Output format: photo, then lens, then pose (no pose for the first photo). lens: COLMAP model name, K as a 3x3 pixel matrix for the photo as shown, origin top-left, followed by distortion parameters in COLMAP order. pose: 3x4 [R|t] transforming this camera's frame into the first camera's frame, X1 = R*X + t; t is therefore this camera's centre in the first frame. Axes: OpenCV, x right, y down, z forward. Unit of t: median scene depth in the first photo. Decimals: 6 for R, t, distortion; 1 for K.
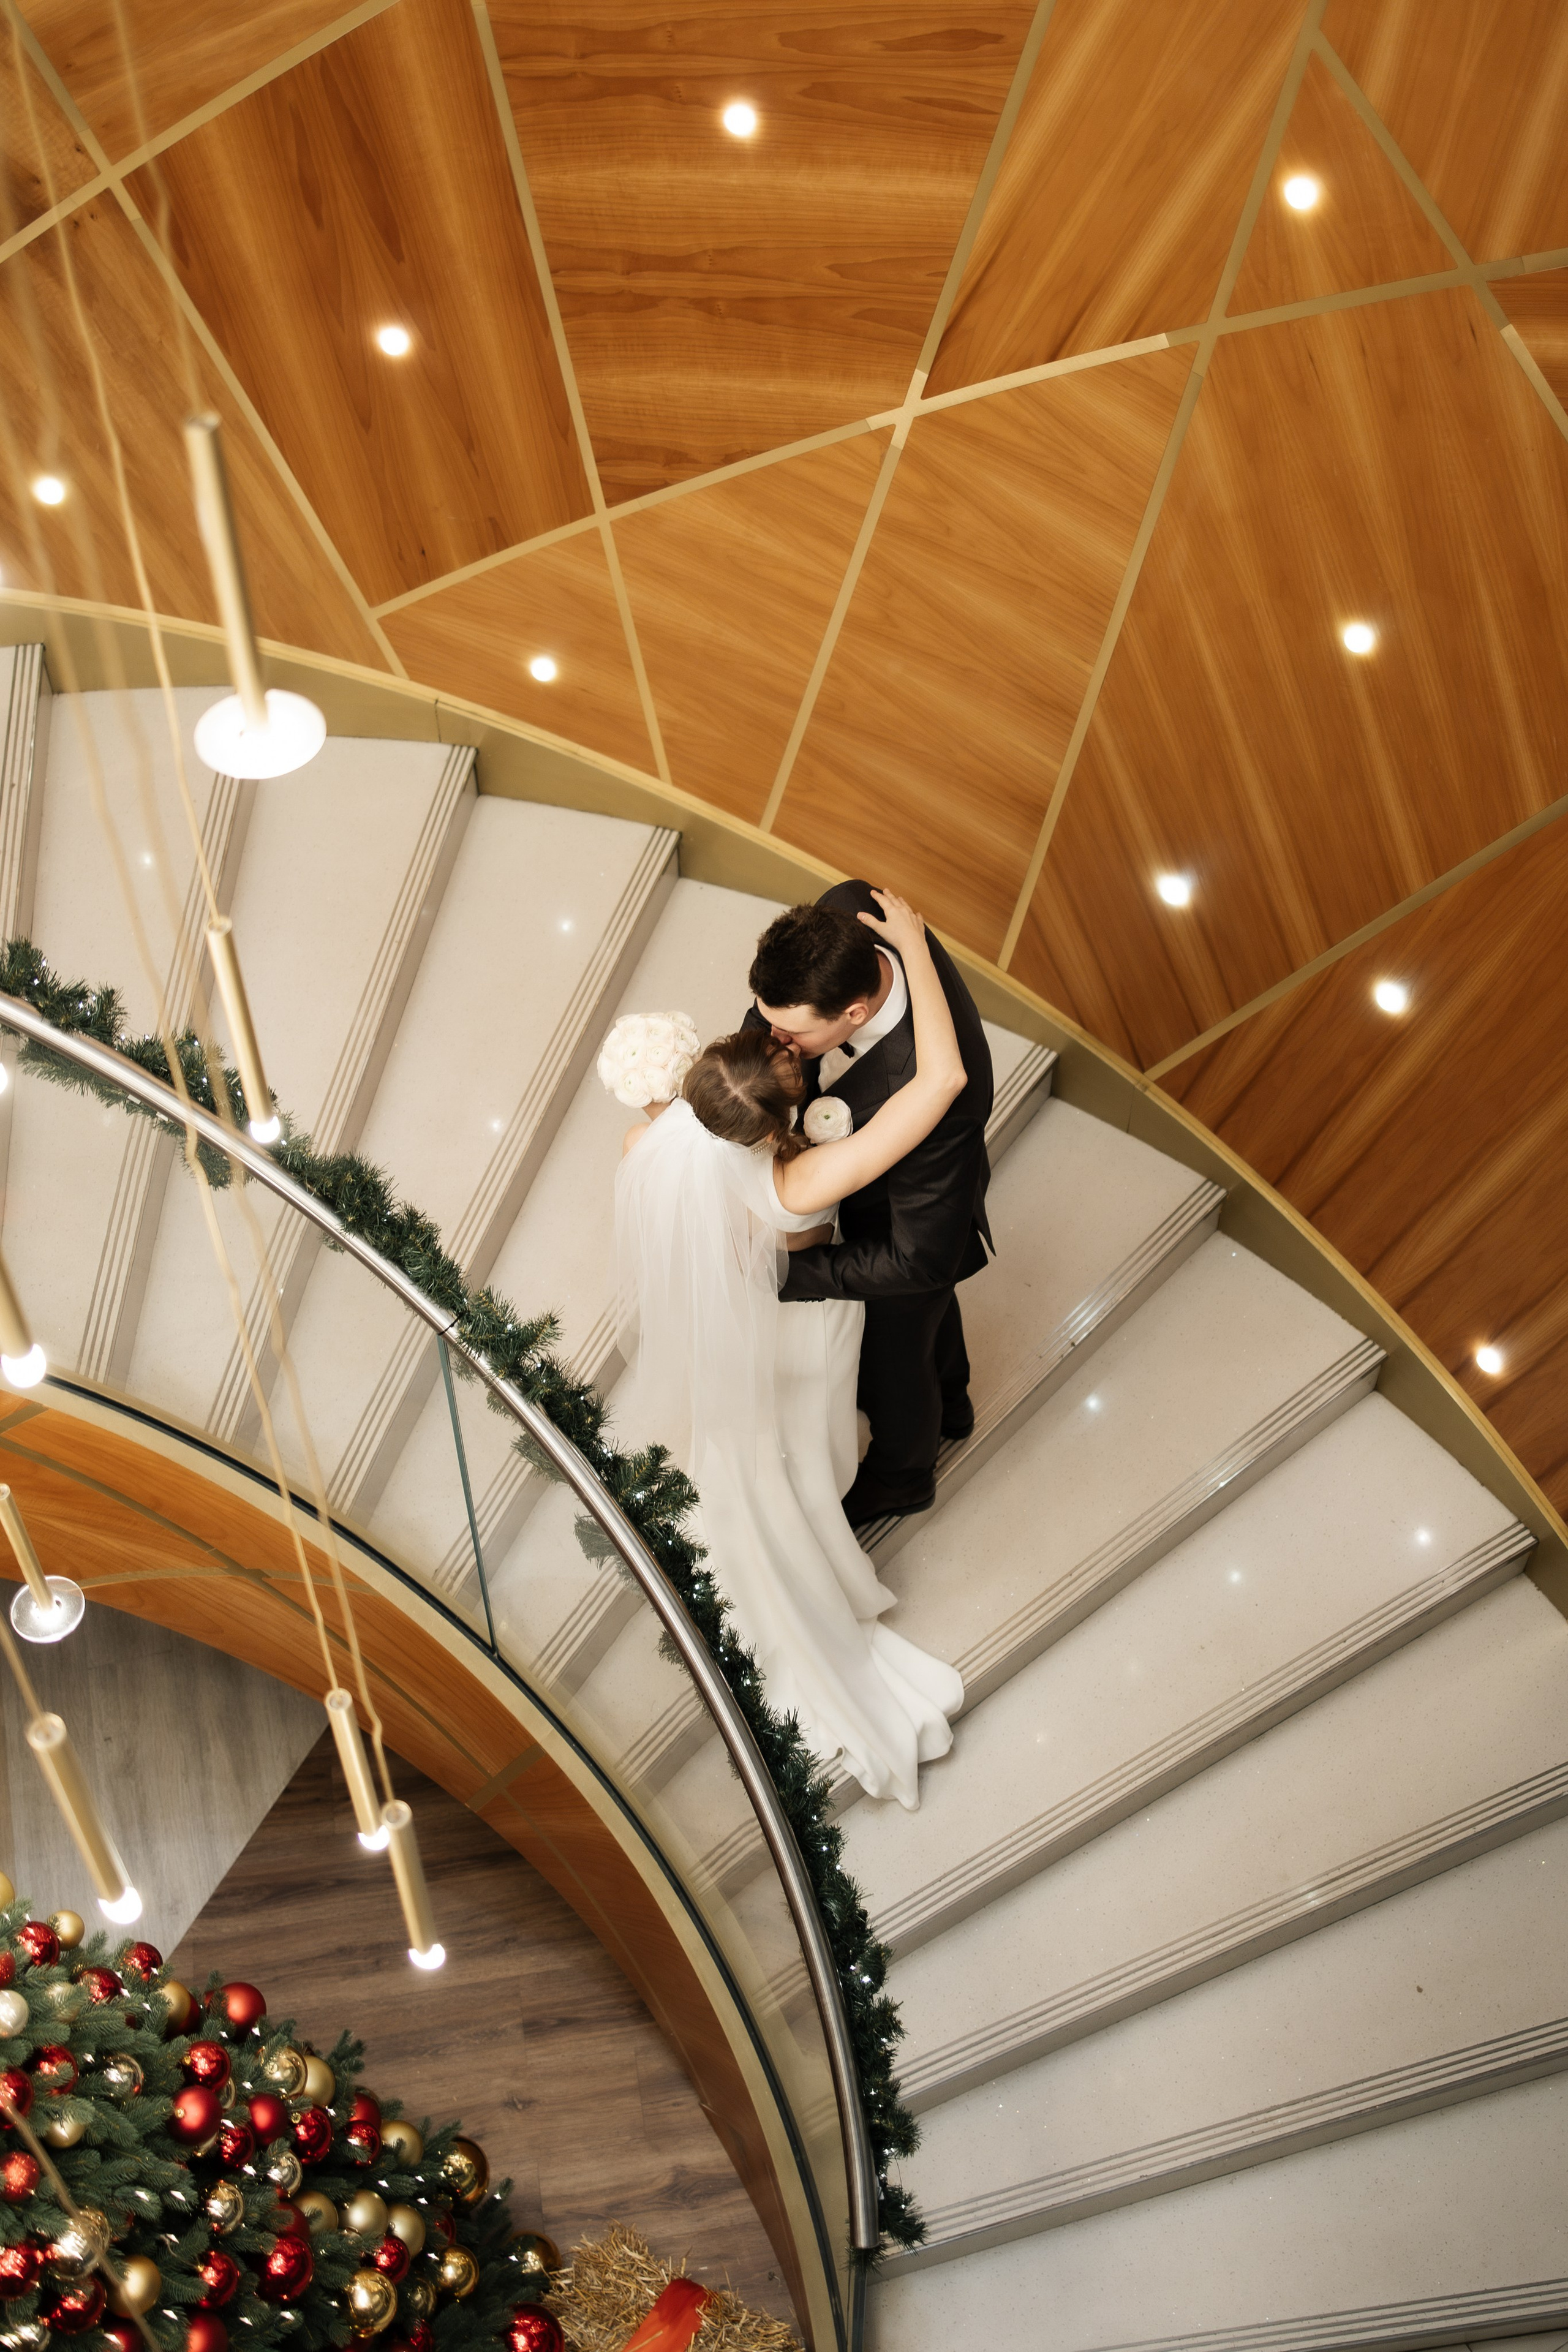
lens RADIAL K [[2556.1, 0, 877.7], [0, 2556.1, 1174.9], [0, 0, 1]] dist [-0.010294, -0.016447]
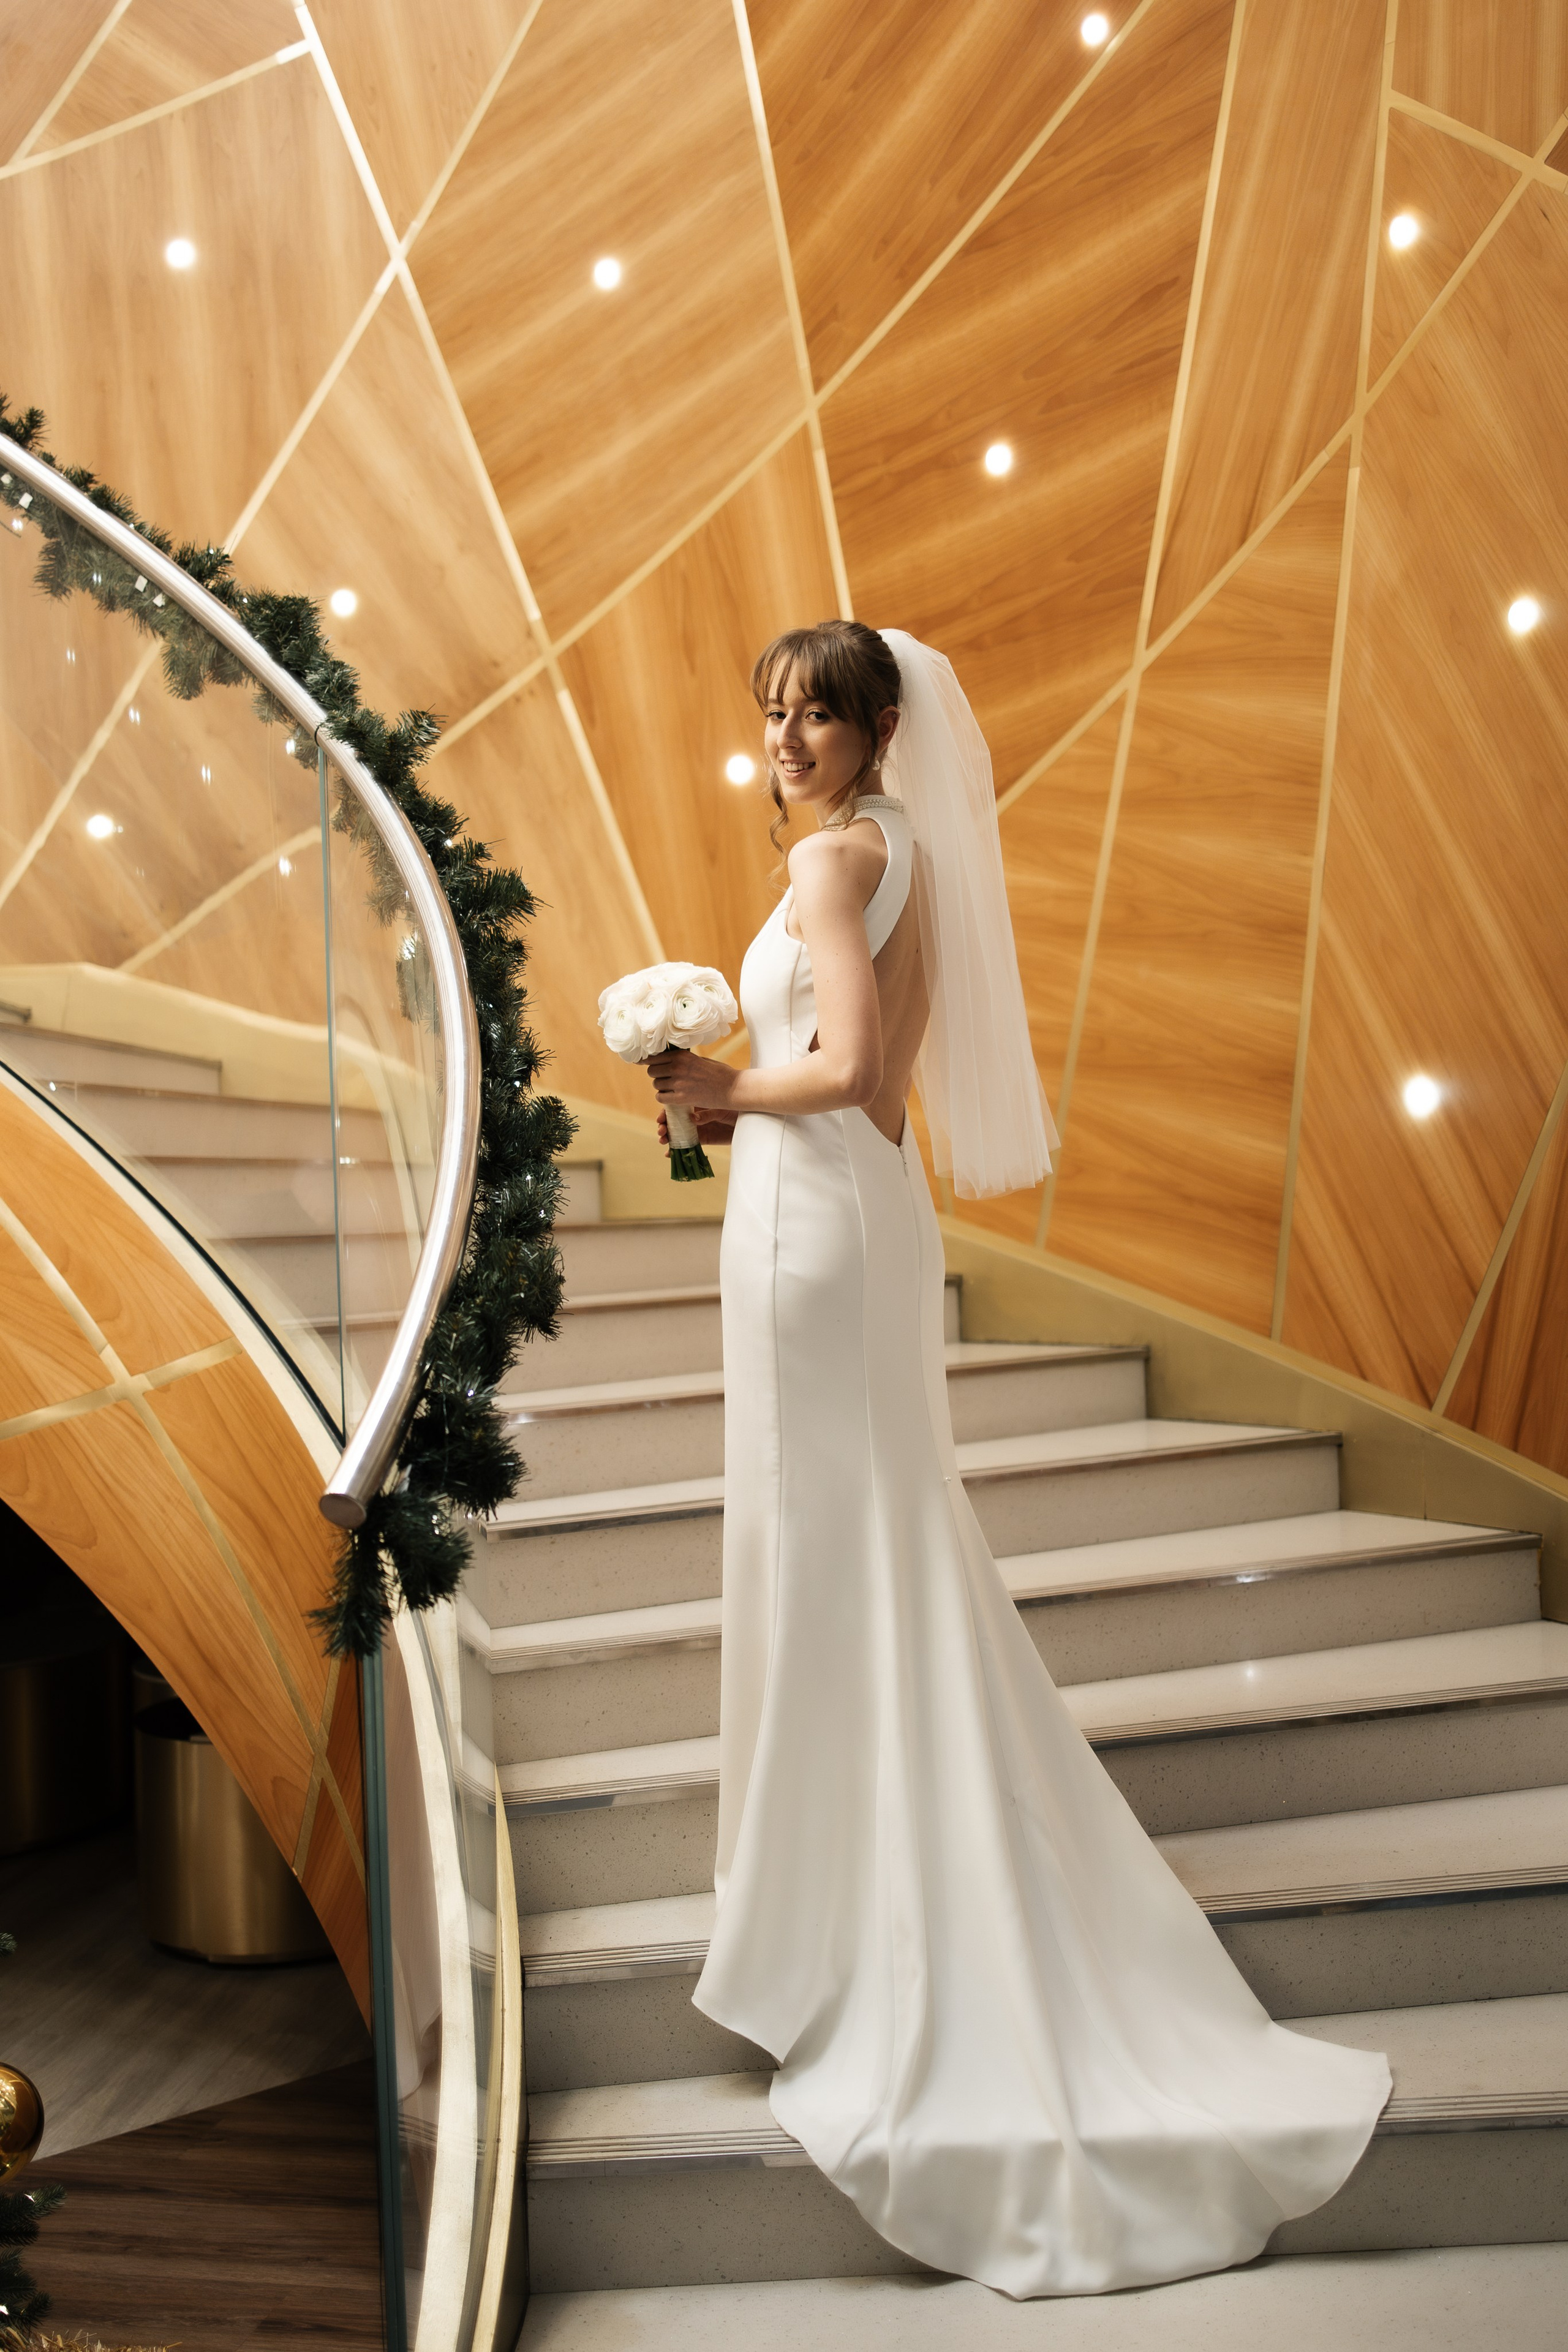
lens RADIAL K [[2489.7, 0, 784.0], [0, 2489.7, 1176.0], [0, 0, 1]] dist [0.010819, 0.019730]
pose [[0.913784, -0.067528, -0.400548, 0.272345], [-0.268628, 0.639205, -0.720594, 0.608351], [0.304692, 0.766066, 0.565956, 0.515626]]
